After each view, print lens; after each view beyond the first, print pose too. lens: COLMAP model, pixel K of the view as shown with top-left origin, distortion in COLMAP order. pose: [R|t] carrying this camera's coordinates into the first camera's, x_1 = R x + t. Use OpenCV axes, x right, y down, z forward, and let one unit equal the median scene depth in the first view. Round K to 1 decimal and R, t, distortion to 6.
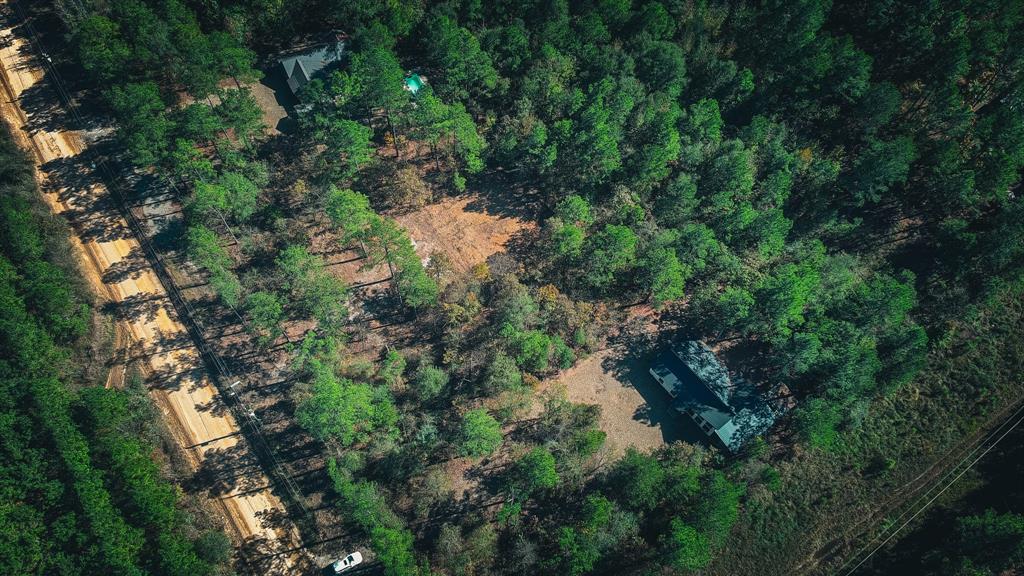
lens RADIAL K [[745.8, 0, 510.0], [0, 745.8, 287.5], [0, 0, 1]] dist [0.218022, -0.458909]
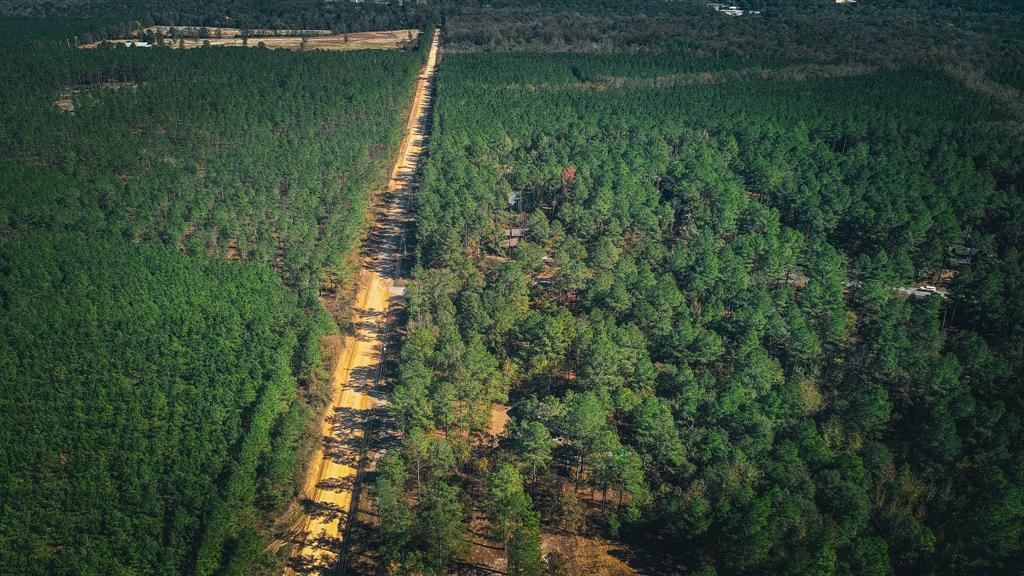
lens RADIAL K [[757.6, 0, 508.2], [0, 757.6, 290.3], [0, 0, 1]] dist [0.270152, -0.649215]
pose [[0.849503, 0.213611, -0.482405, 0.280095], [-0.472955, 0.713525, -0.516910, 0.276270], [0.233790, 0.667272, 0.707170, -0.031090]]
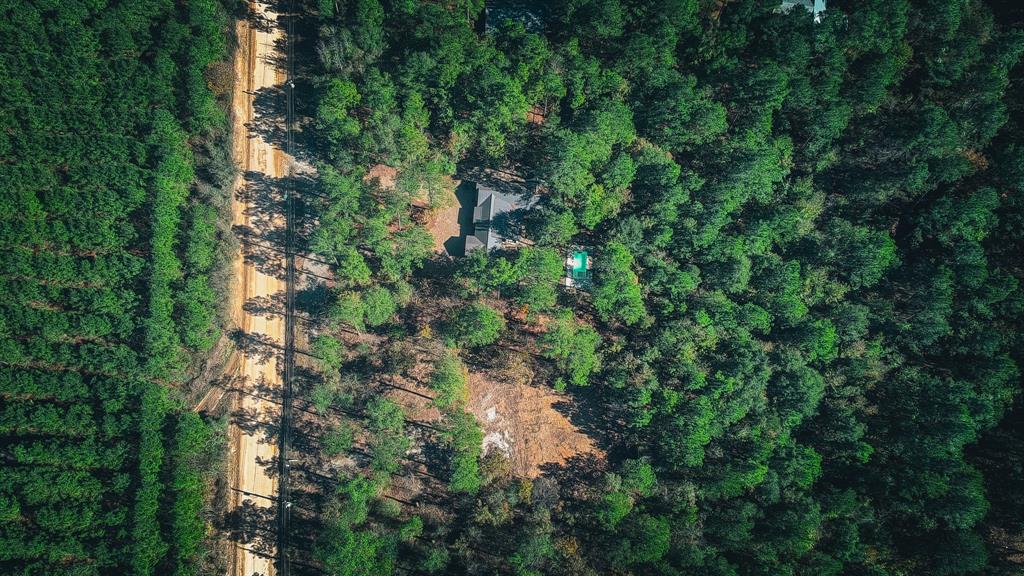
lens RADIAL K [[911.1, 0, 506.5], [0, 911.1, 288.7], [0, 0, 1]] dist [0.287385, -0.718212]
pose [[0.852070, 0.500906, -0.151890, -0.004198], [-0.483501, 0.864367, 0.138189, -0.422974], [0.200509, -0.044307, 0.978690, -0.276419]]
